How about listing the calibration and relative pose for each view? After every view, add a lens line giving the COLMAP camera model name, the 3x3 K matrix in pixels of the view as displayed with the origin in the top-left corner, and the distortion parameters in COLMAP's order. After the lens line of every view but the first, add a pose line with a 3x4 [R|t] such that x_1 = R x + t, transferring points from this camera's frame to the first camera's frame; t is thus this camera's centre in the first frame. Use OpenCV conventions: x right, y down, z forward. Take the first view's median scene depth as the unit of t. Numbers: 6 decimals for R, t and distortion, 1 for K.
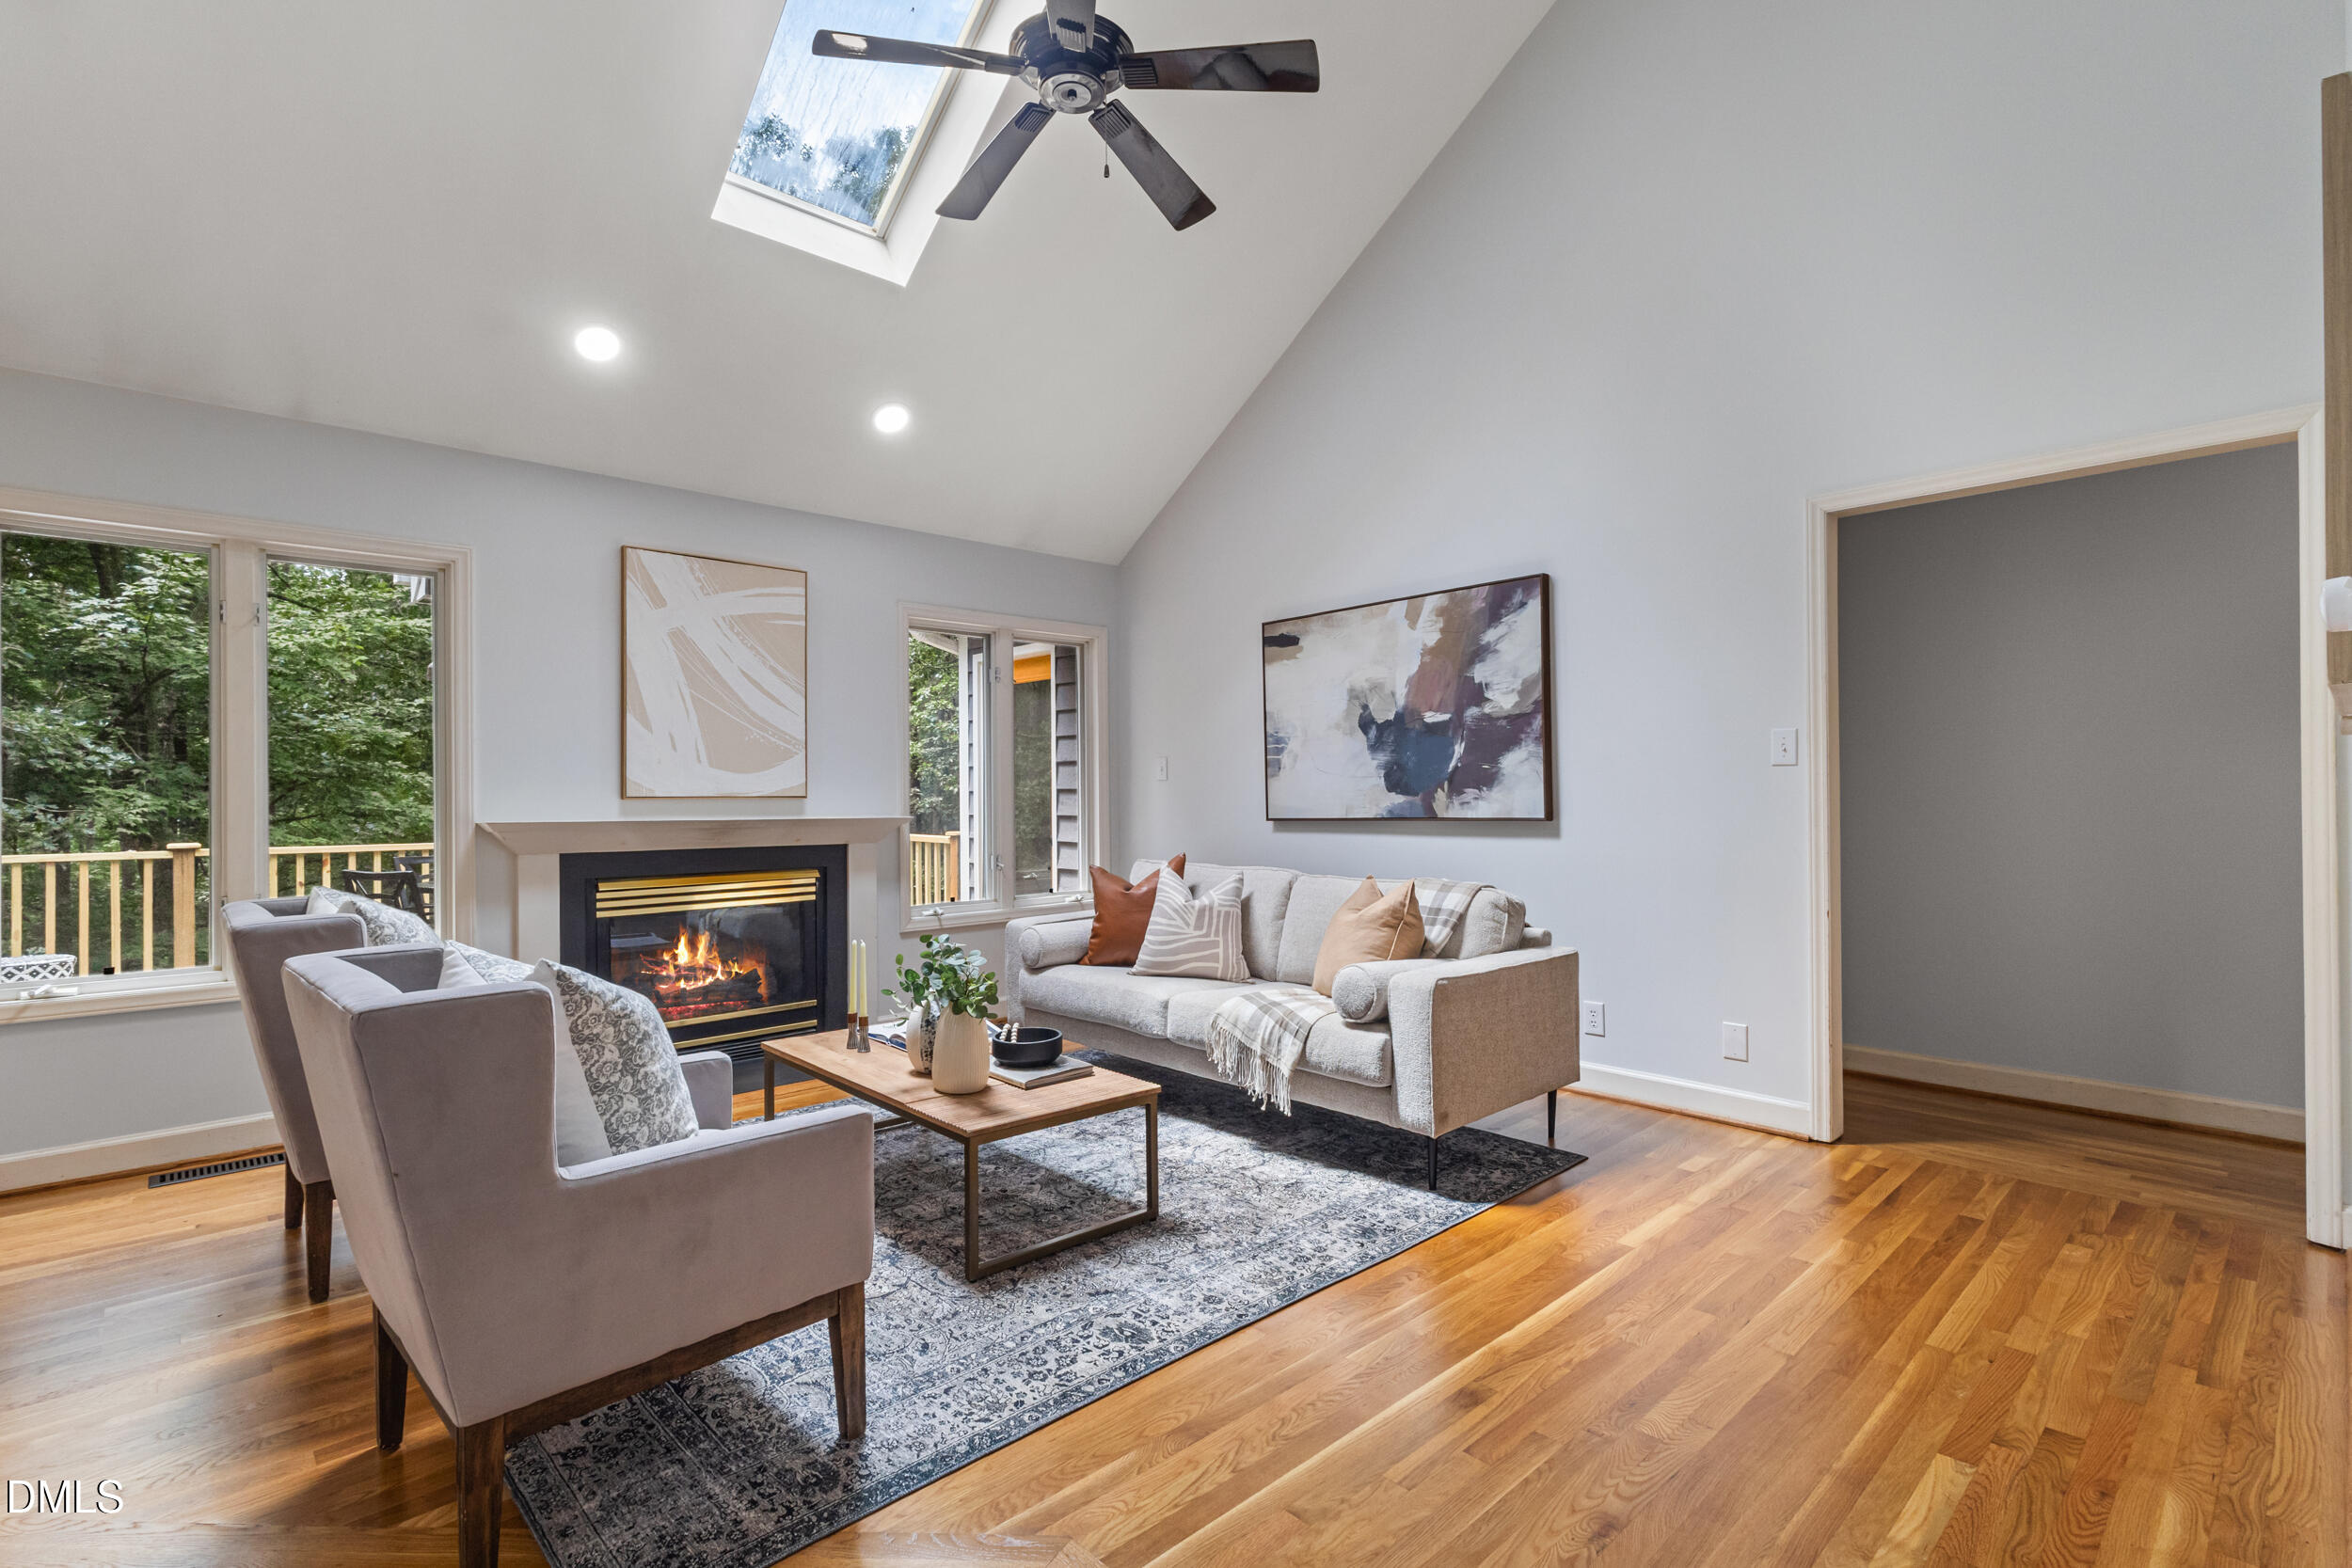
lens RADIAL K [[1088.5, 0, 1178.2], [0, 1088.5, 782.4], [0, 0, 1]] dist [0.002018, -0.000131]
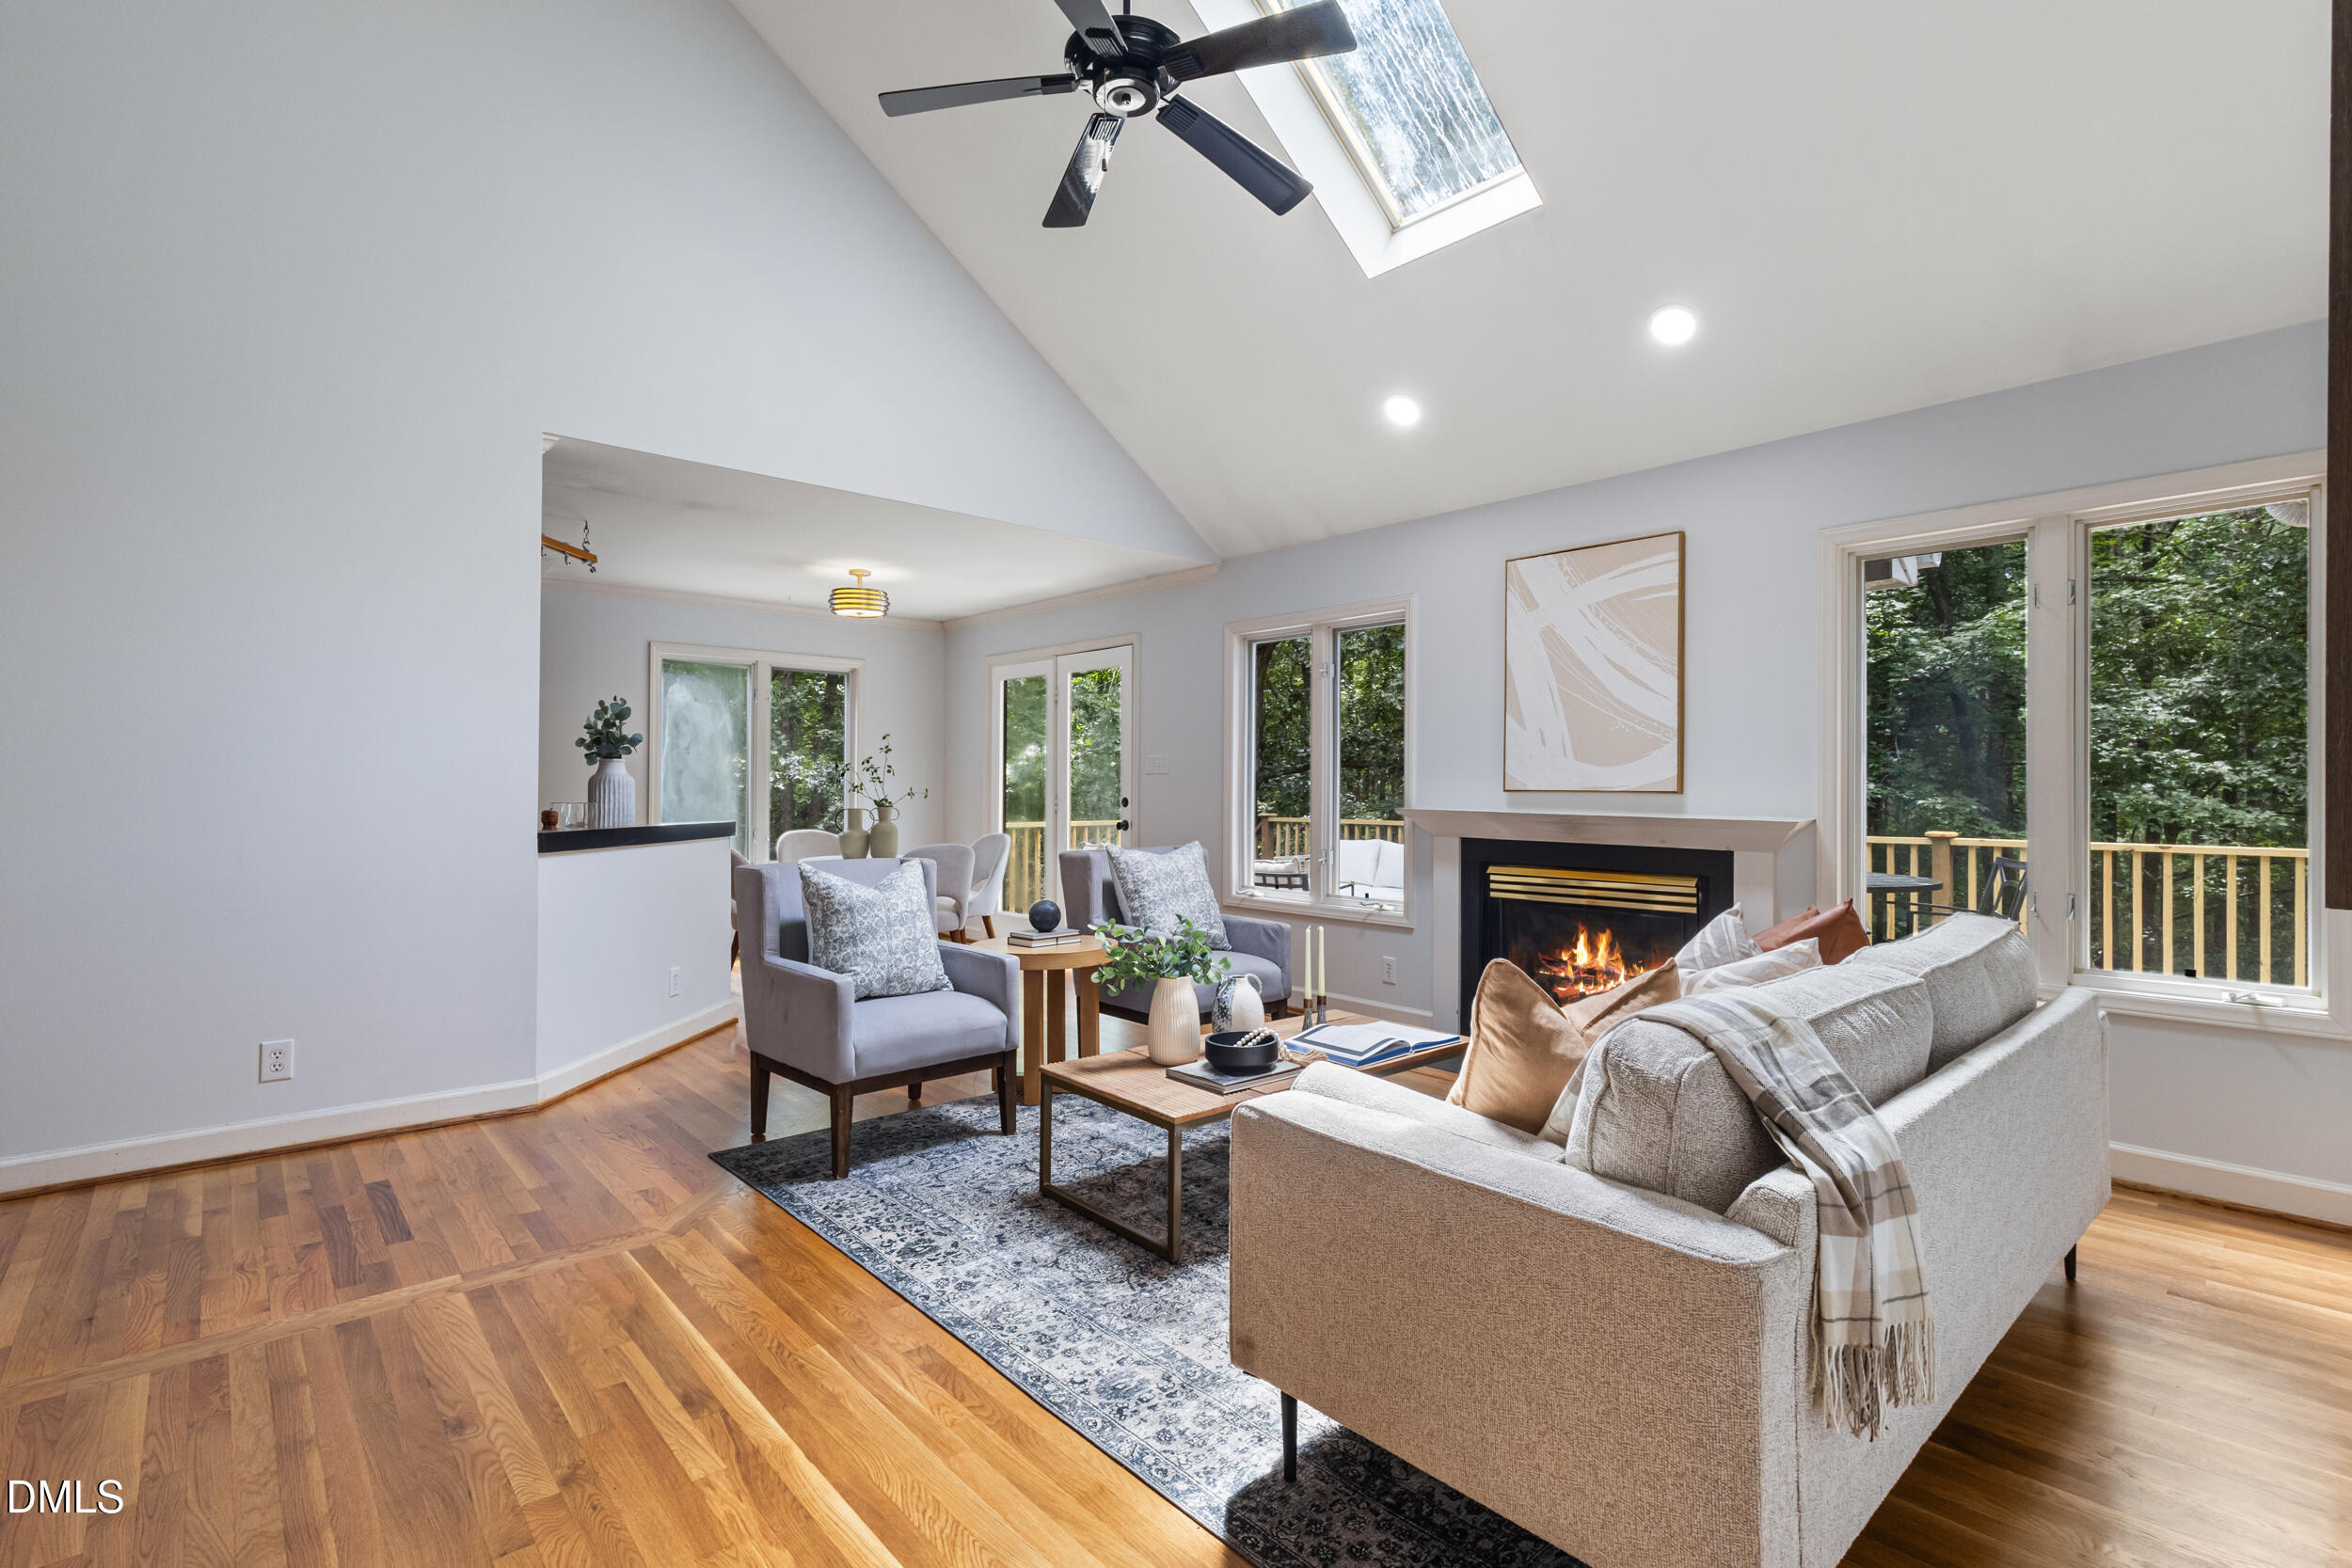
lens RADIAL K [[1088.5, 0, 1180.9], [0, 1088.5, 778.9], [0, 0, 1]] dist [0.002018, -0.000131]
pose [[-0.027740, -0.003474, -0.999609, 1.334379], [0.004600, 0.999983, -0.003603, 0.009859], [0.999605, -0.004698, -0.027723, 1.576675]]
